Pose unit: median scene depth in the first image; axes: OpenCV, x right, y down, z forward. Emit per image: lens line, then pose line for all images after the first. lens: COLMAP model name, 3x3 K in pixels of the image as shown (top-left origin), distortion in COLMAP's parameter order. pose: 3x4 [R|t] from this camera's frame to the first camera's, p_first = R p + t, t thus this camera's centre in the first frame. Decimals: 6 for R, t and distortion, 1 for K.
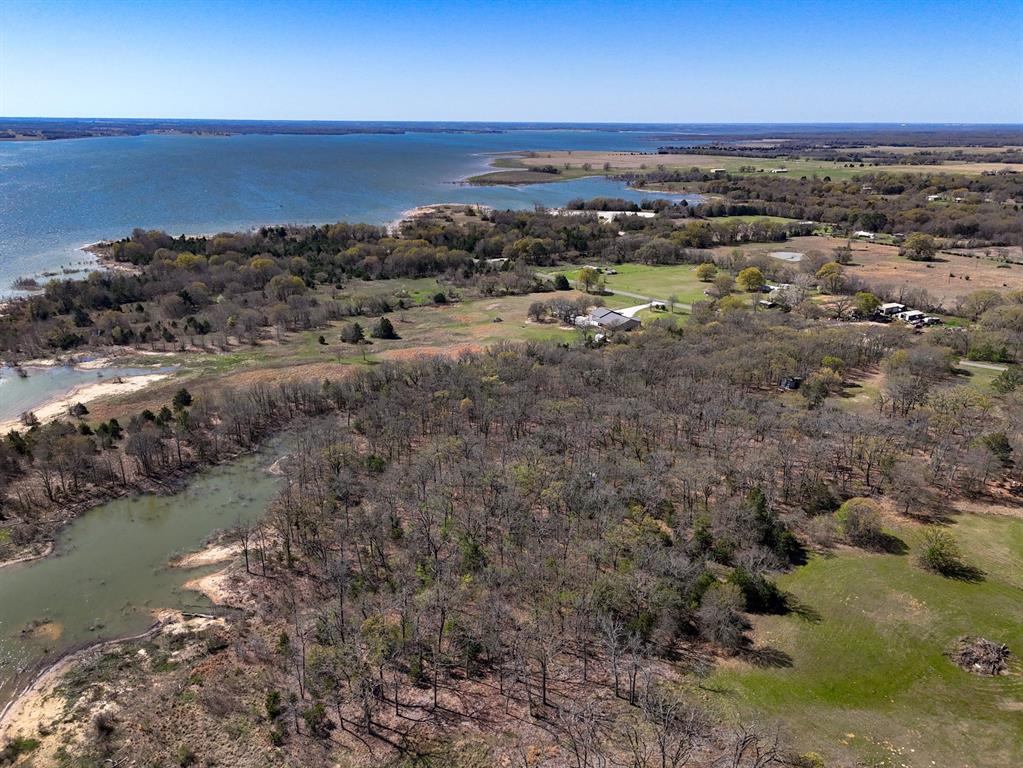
lens RADIAL K [[751.5, 0, 514.6], [0, 751.5, 385.1], [0, 0, 1]] dist [0.062759, -0.057108]
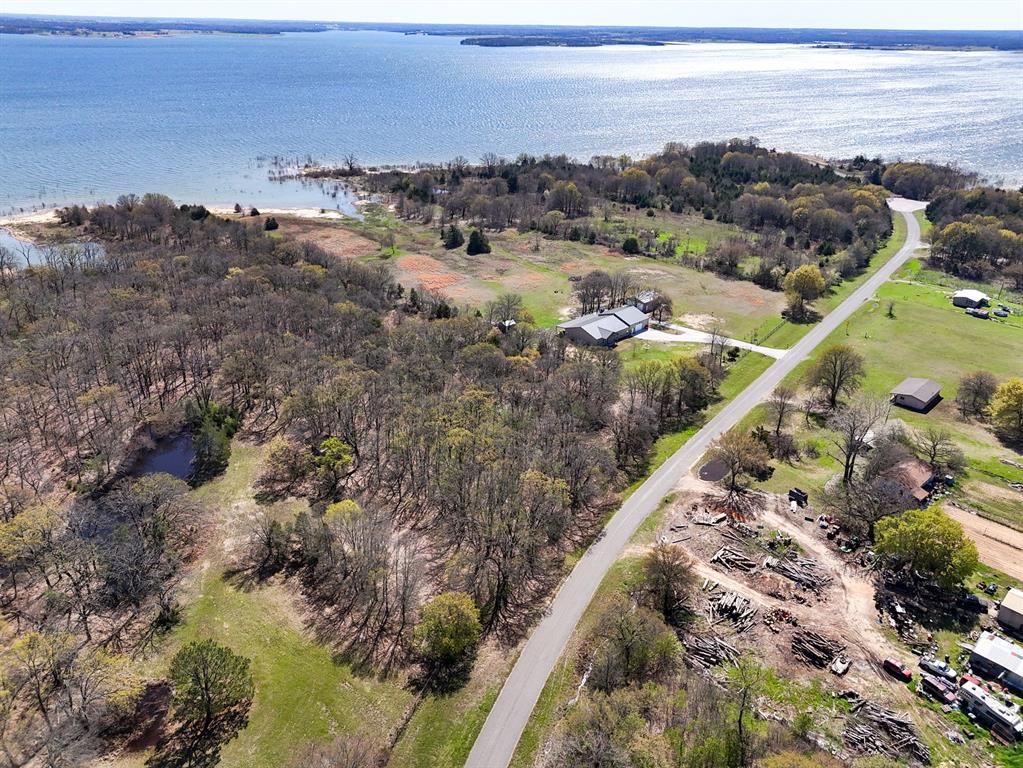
lens RADIAL K [[751.5, 0, 511.0], [0, 751.5, 390.4], [0, 0, 1]] dist [0.062759, -0.057108]
pose [[0.257928, 0.421668, -0.869292, 0.558538], [-0.334984, 0.882955, 0.328902, -0.178938], [0.906233, 0.206366, 0.368991, 0.561768]]
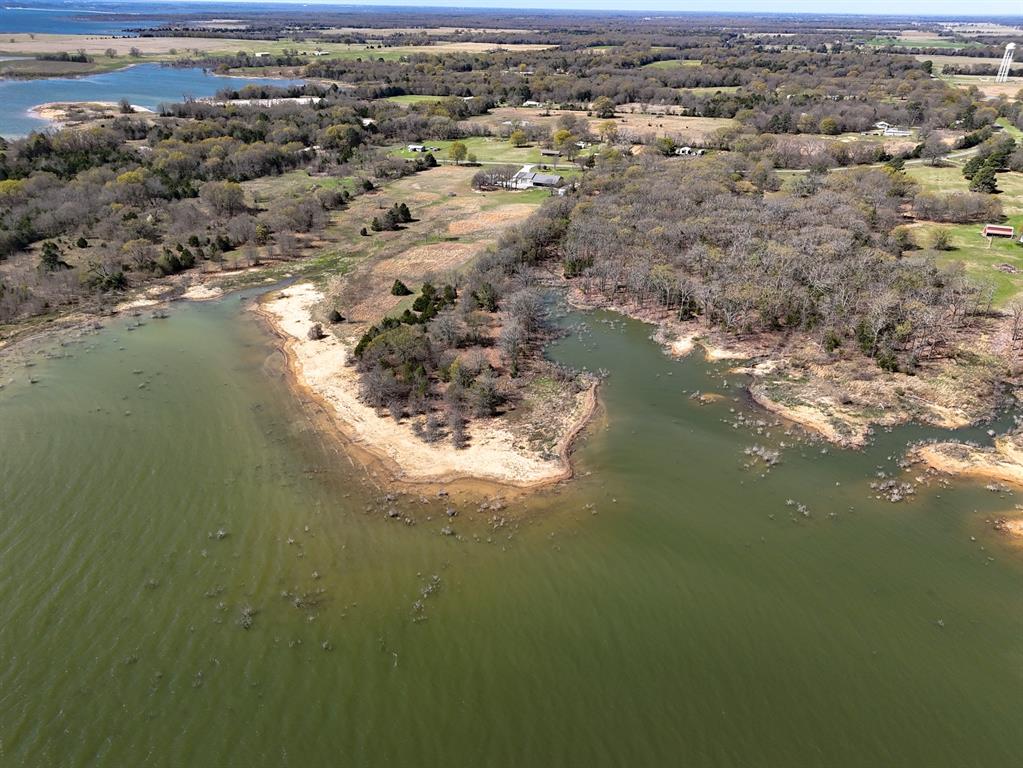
lens RADIAL K [[751.5, 0, 512.5], [0, 751.5, 382.8], [0, 0, 1]] dist [0.062759, -0.057108]
pose [[0.760280, -0.285376, 0.583553, -0.572643], [0.206278, 0.957899, 0.199696, -0.020056], [-0.615974, -0.031451, 0.787139, 0.041780]]
